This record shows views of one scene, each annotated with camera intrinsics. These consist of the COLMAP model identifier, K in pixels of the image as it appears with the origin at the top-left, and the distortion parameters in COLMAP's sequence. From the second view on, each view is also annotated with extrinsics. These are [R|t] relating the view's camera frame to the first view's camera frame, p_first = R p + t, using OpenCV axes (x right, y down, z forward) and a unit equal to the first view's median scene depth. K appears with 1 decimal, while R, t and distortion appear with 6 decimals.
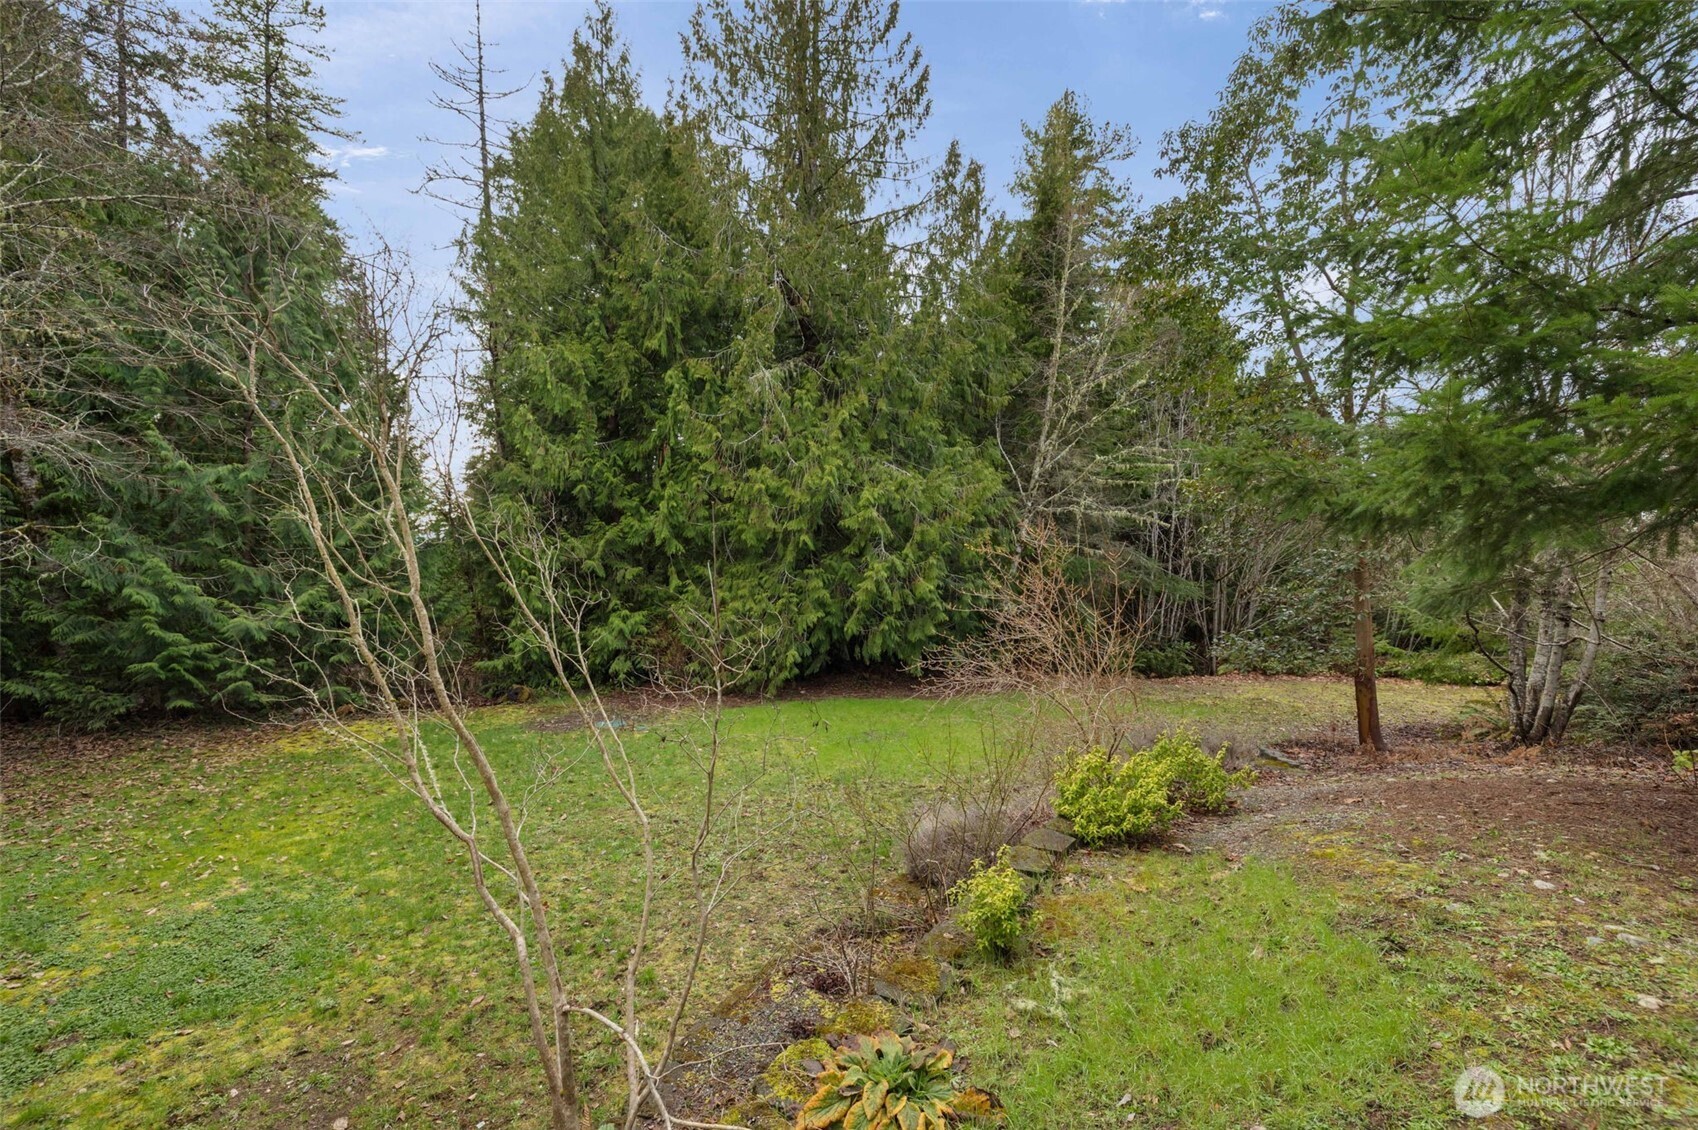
lens RADIAL K [[721.8, 0, 850.0], [0, 721.8, 563.5], [0, 0, 1]] dist [0.002051, -0.000449]
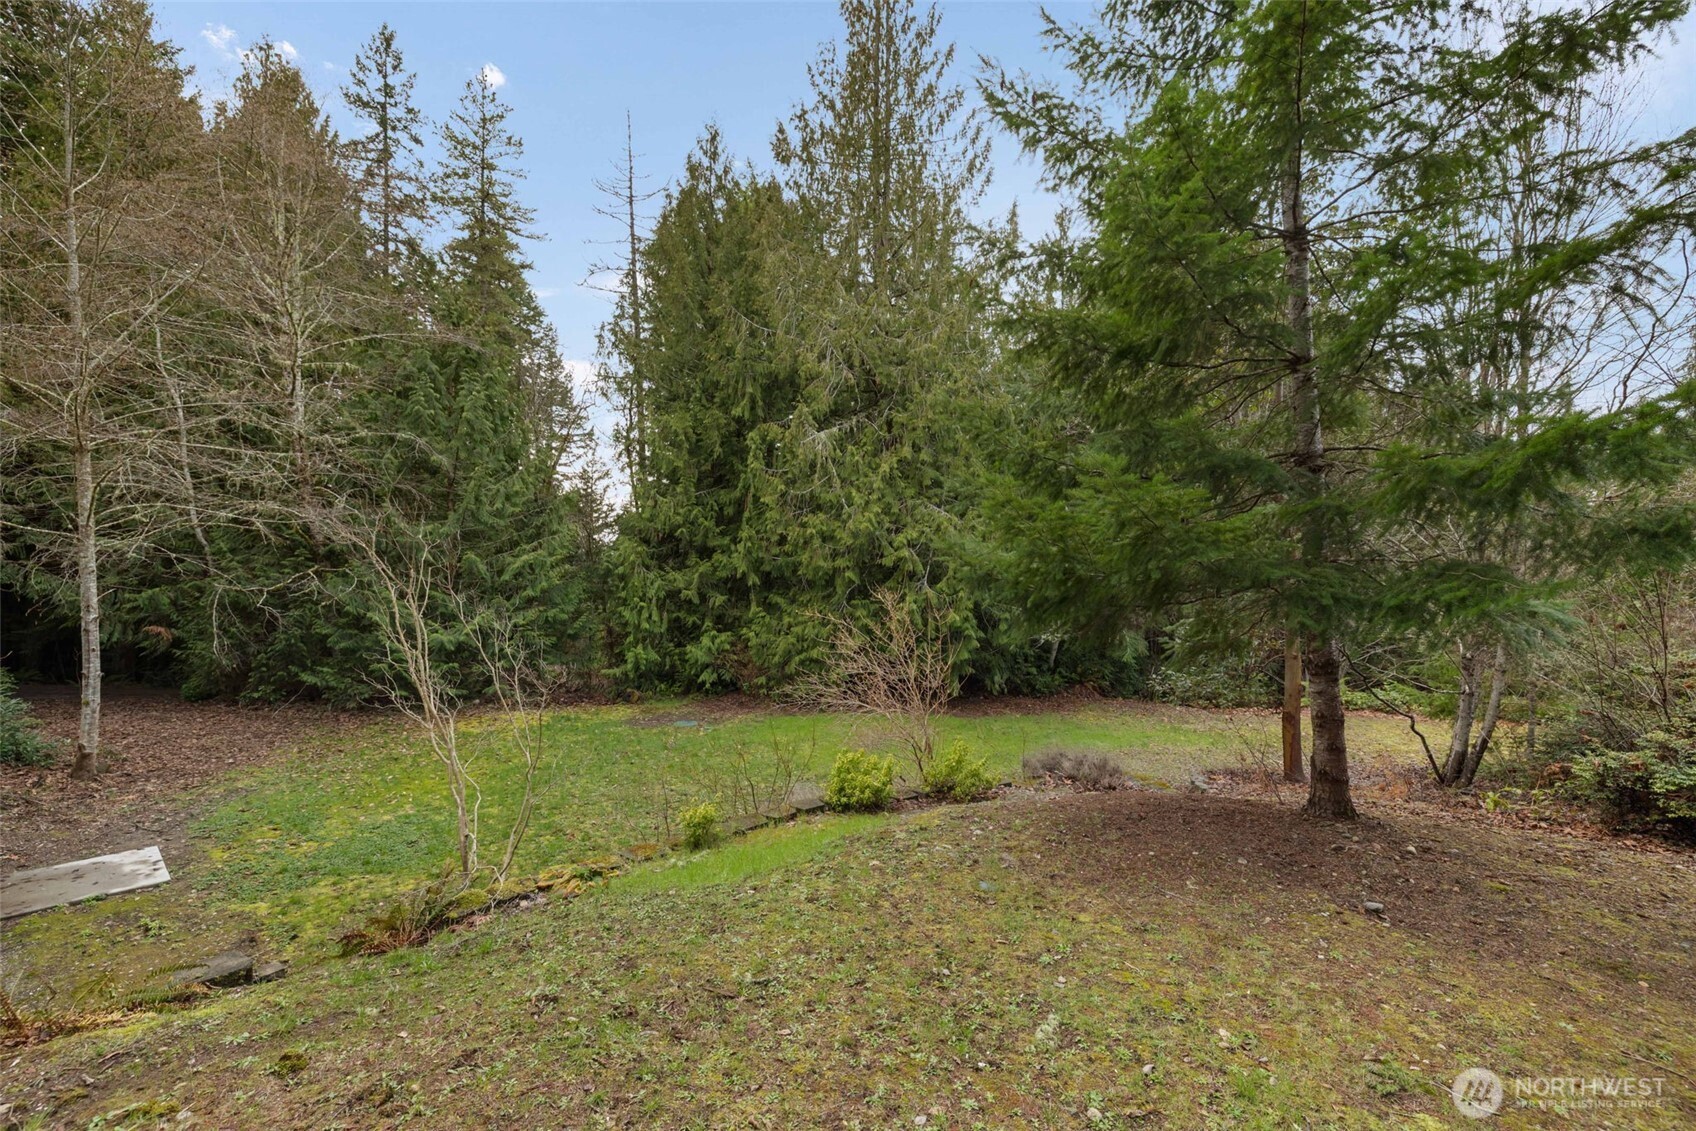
lens RADIAL K [[721.0, 0, 838.4], [0, 721.0, 563.9], [0, 0, 1]] dist [0.002051, -0.000449]
pose [[0.972290, 0.000304, -0.233778, 0.173889], [-0.004263, 0.999856, -0.016430, -0.029090], [0.233740, 0.016971, 0.972151, -0.131071]]
